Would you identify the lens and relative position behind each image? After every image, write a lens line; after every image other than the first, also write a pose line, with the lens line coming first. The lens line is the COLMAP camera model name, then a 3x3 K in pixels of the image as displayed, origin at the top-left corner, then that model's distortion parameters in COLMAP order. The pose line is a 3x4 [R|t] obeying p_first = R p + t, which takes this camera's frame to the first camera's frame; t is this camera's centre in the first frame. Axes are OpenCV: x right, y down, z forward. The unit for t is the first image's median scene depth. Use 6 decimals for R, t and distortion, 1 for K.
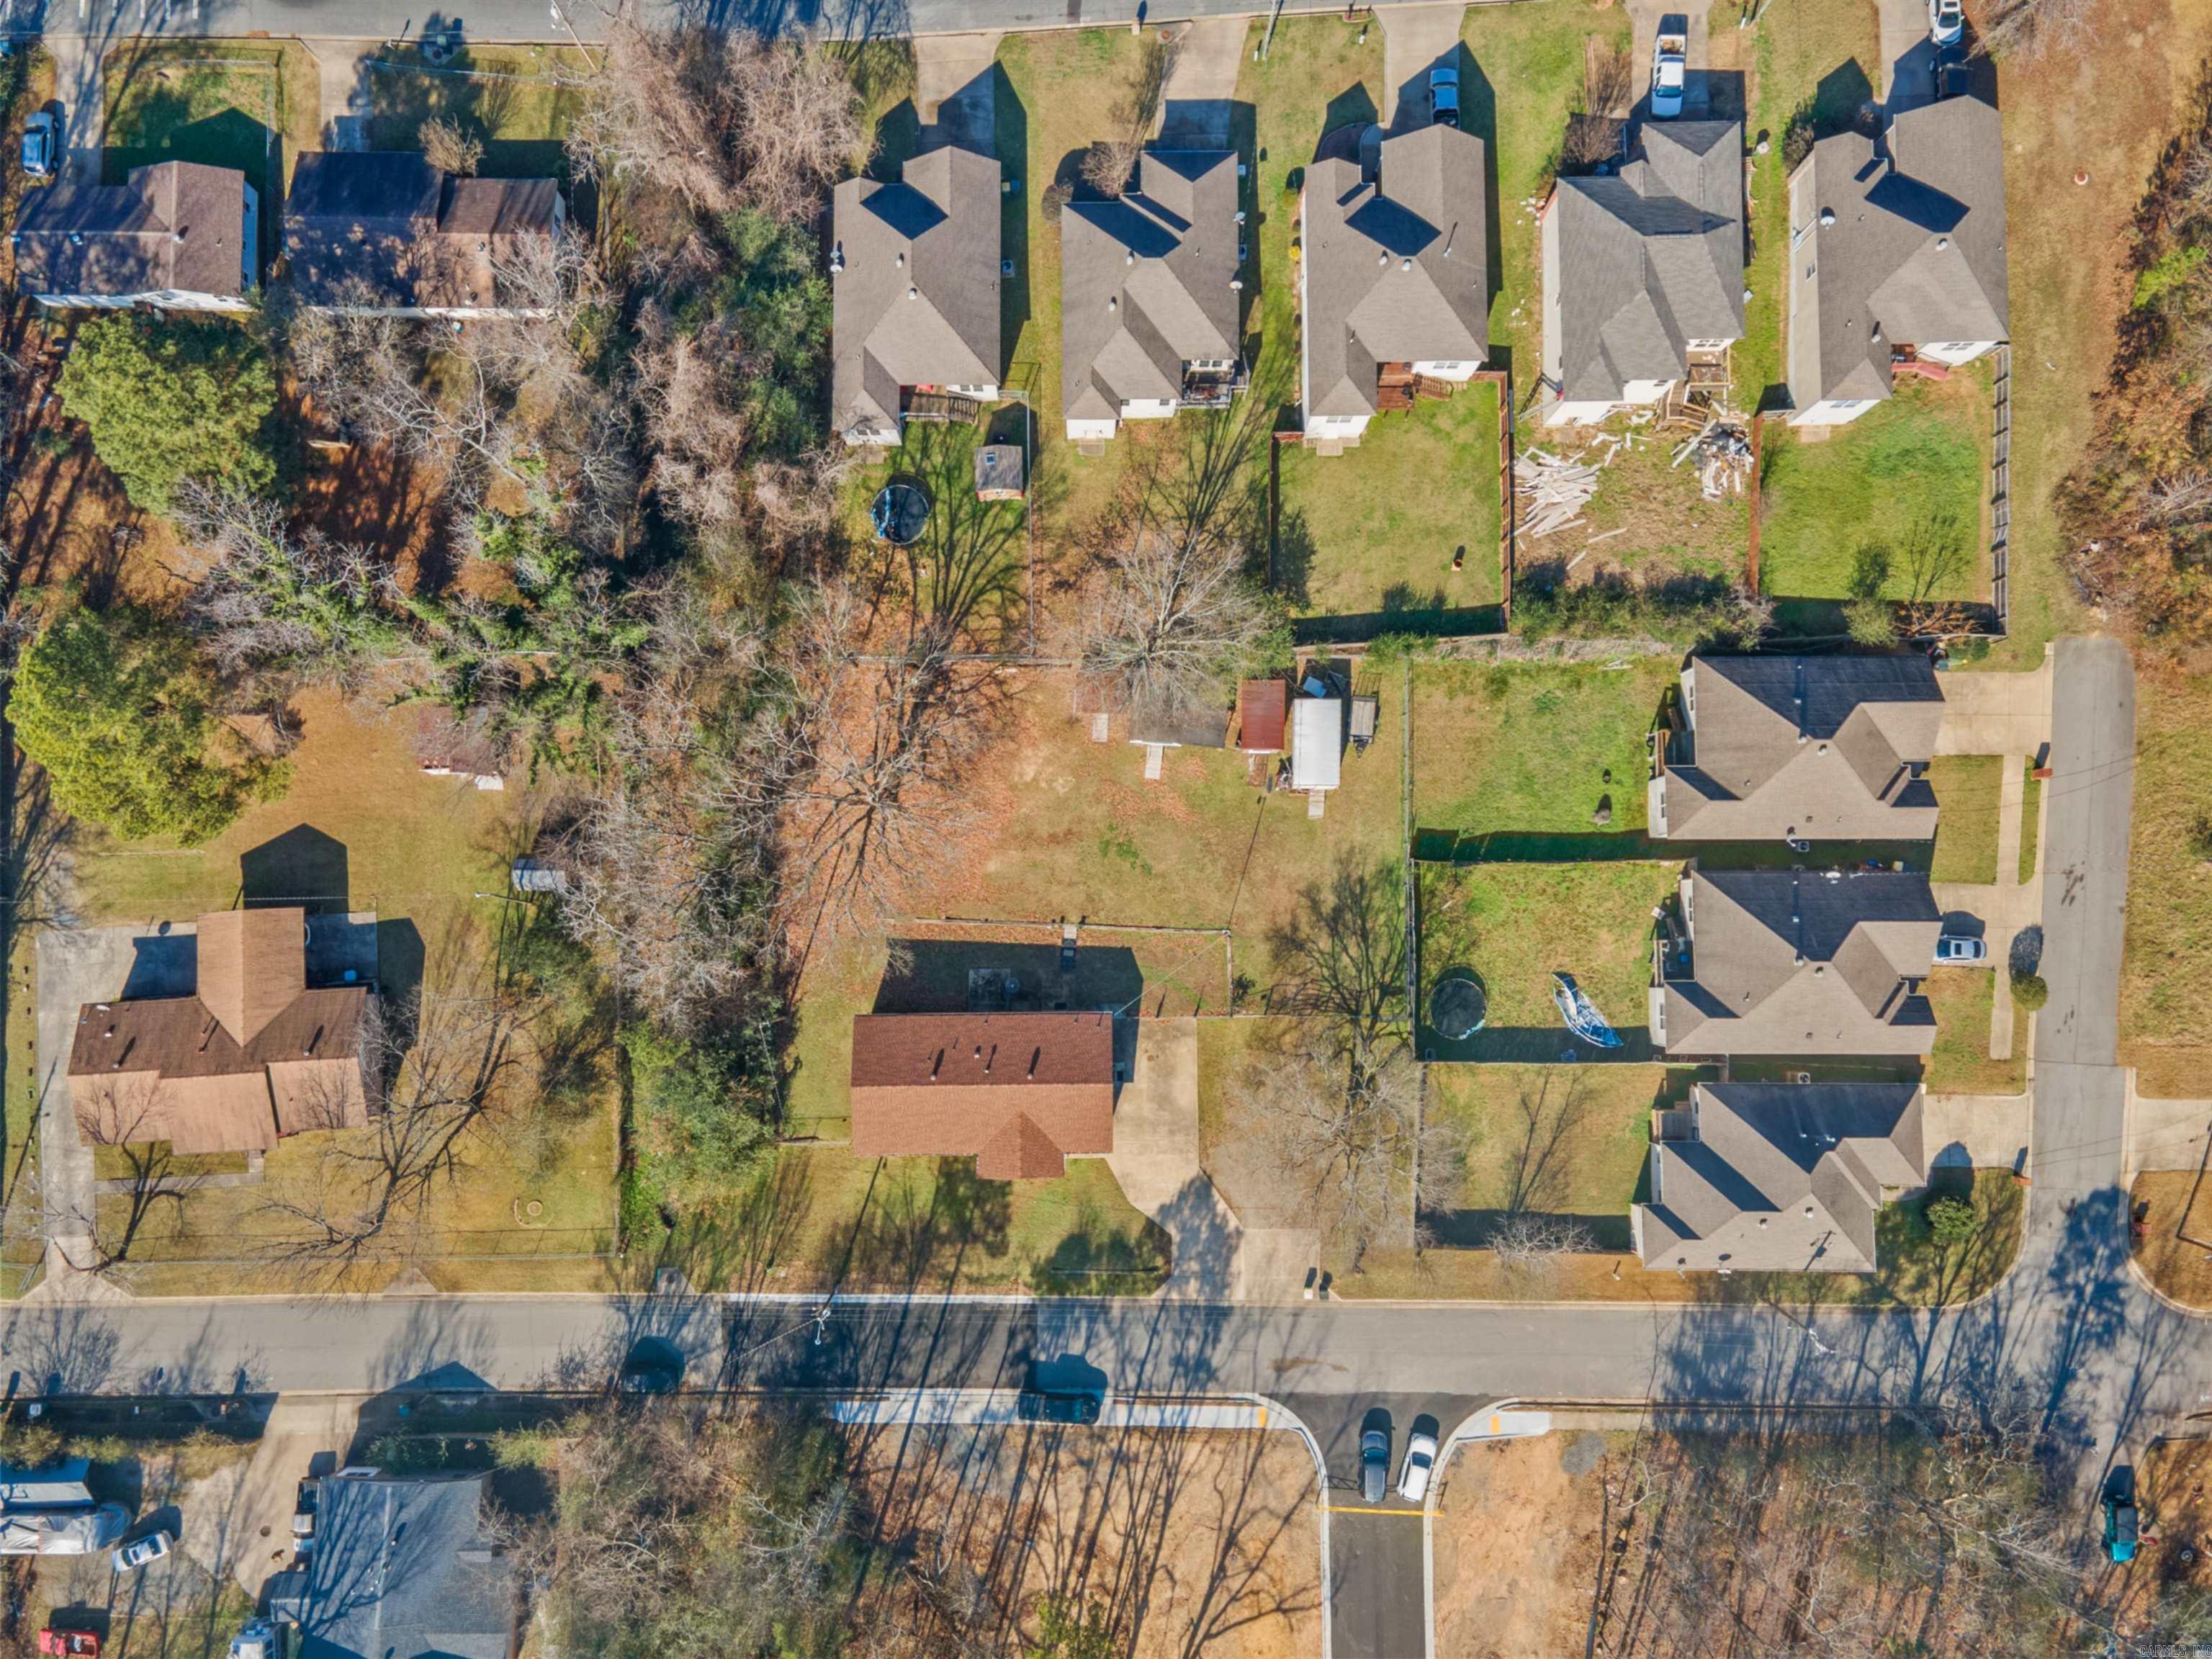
lens RADIAL K [[1579.7, 0, 1106.0], [0, 1579.7, 829.5], [0, 0, 1]] dist [0.037507, -0.002879]
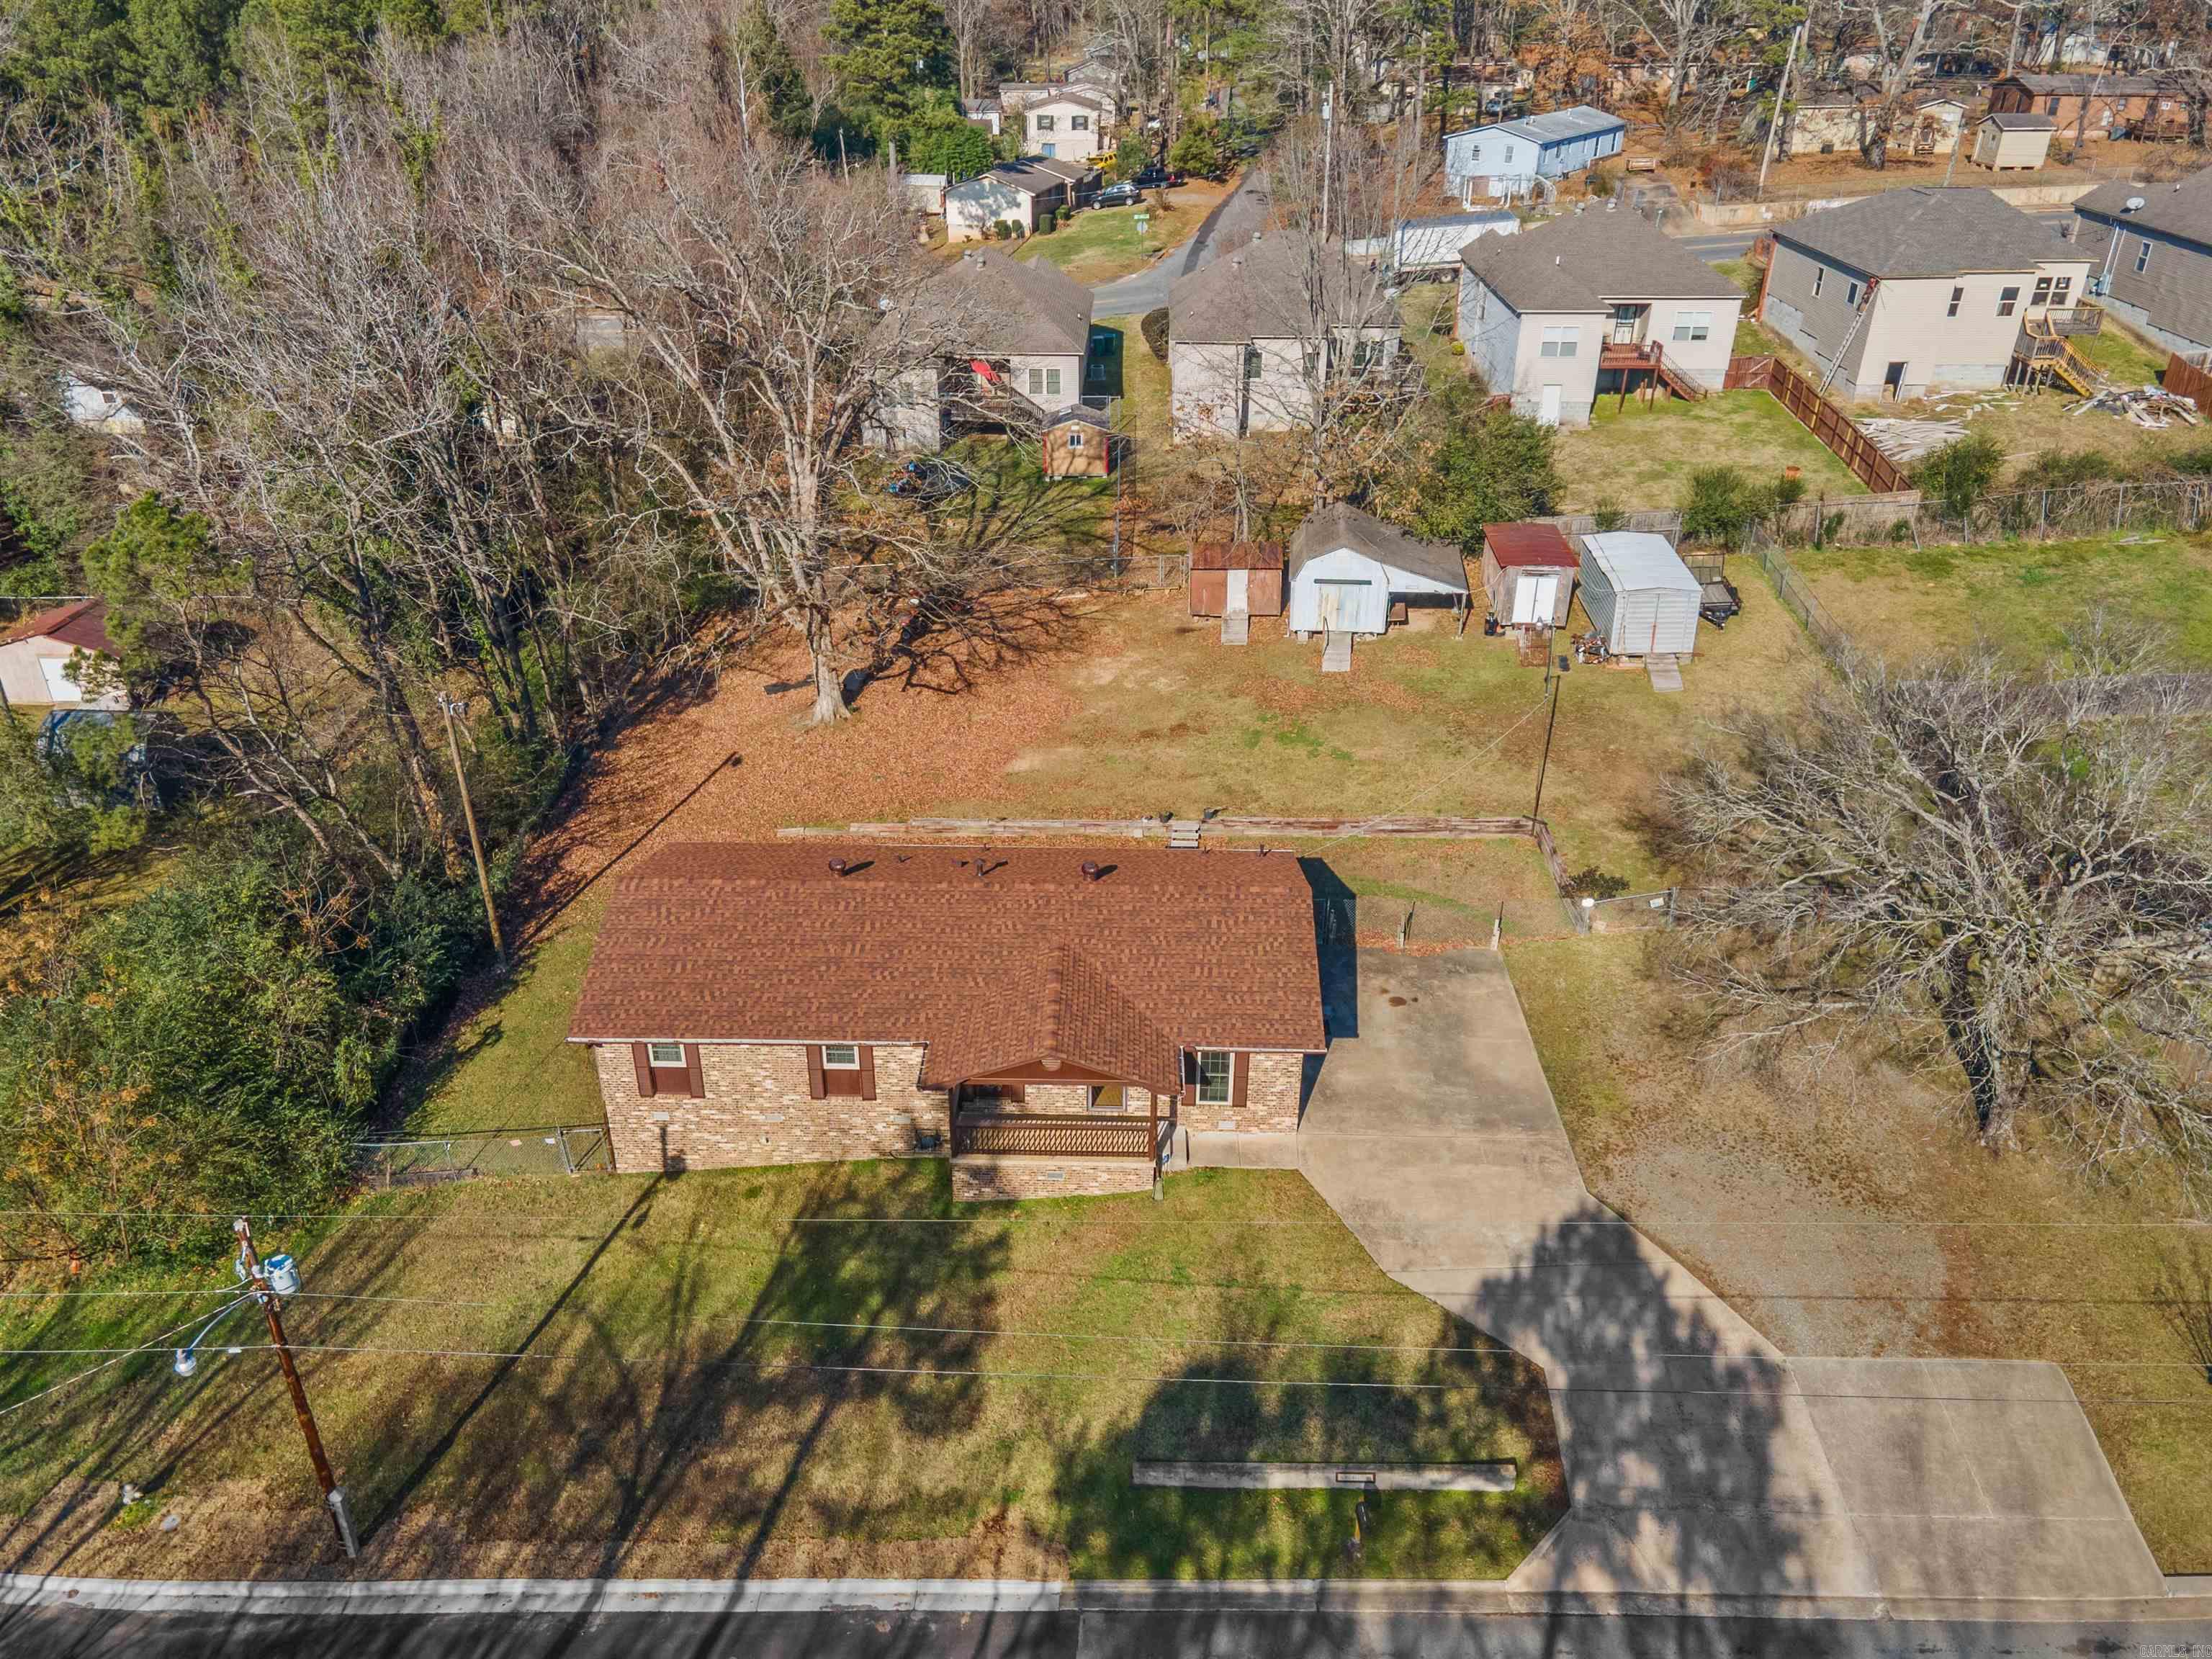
lens RADIAL K [[1640.7, 0, 1106.0], [0, 1640.7, 829.5], [0, 0, 1]] dist [0.034687, -0.001168]
pose [[0.999453, 0.005858, -0.032536, -0.029224], [-0.030439, 0.547030, -0.836560, 0.459104], [0.012898, 0.837093, 0.546909, 0.744347]]
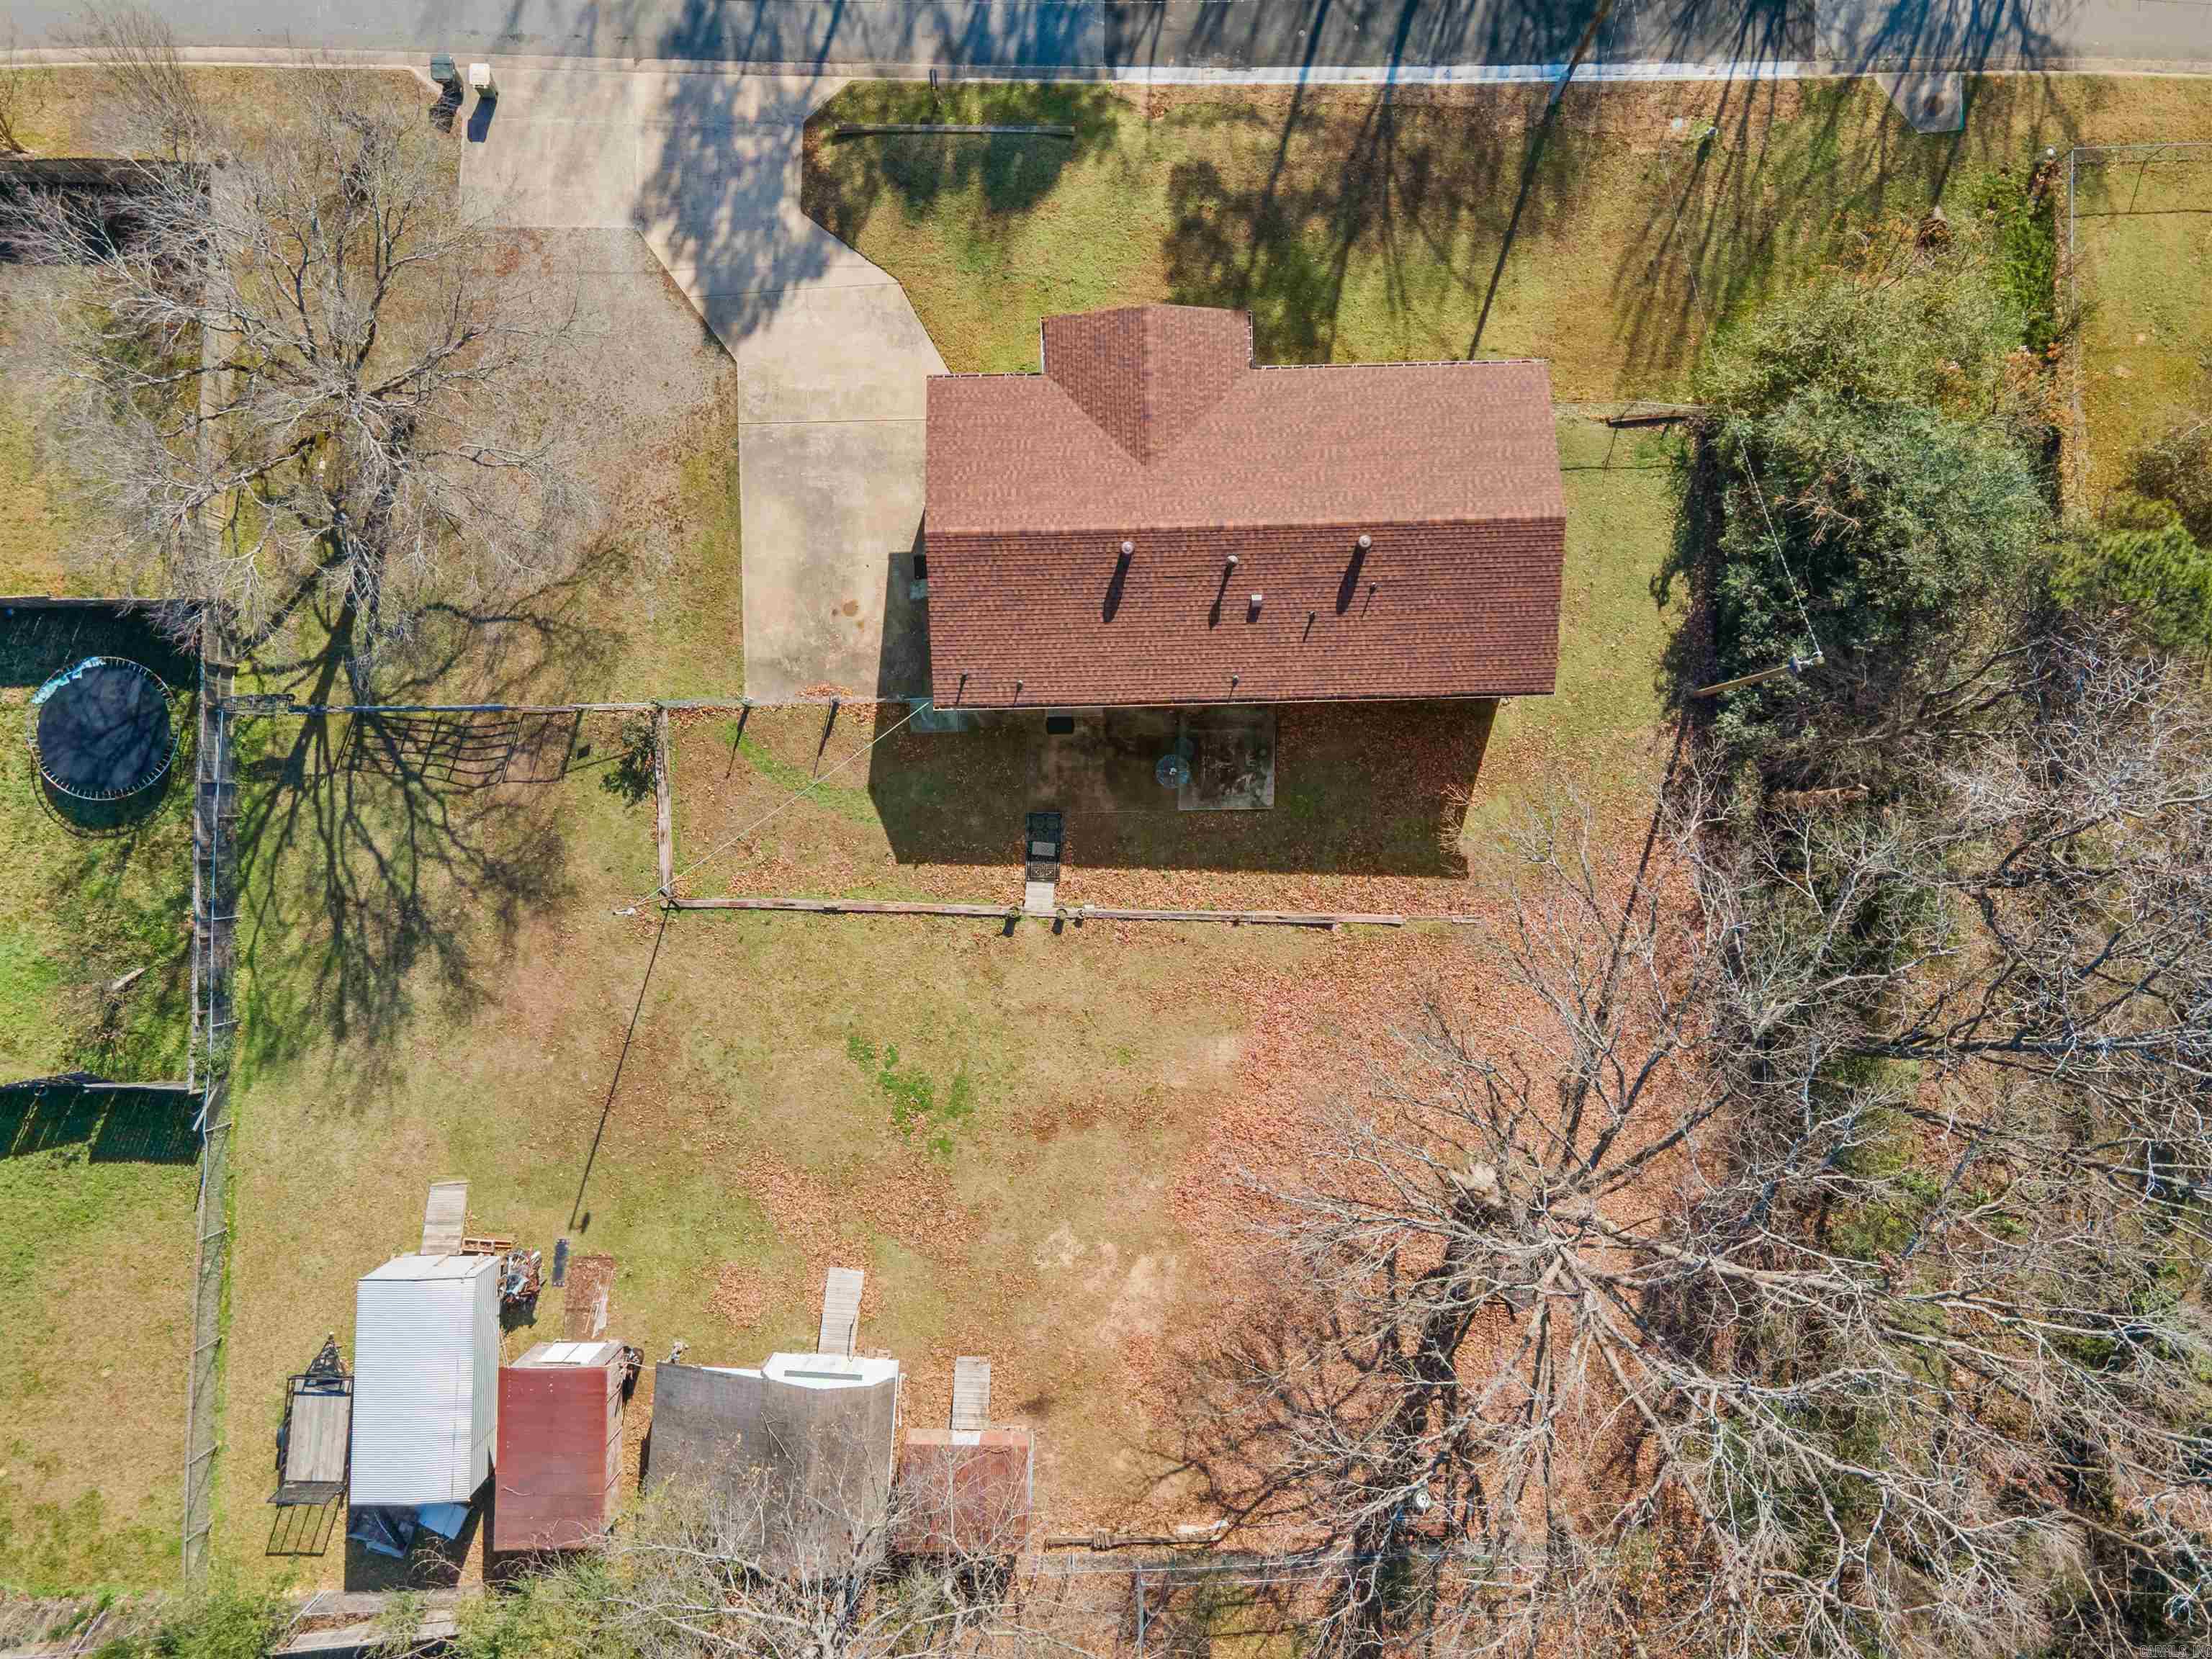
lens RADIAL K [[1543.5, 0, 1058.5], [0, 1543.5, 828.5], [0, 0, 1]] dist [0.053822, 0.000315]
pose [[-0.999919, 0.012362, -0.003141, -0.027113], [-0.012602, -0.995506, 0.093860, 0.044698], [-0.001966, 0.093892, 0.995580, 0.584336]]
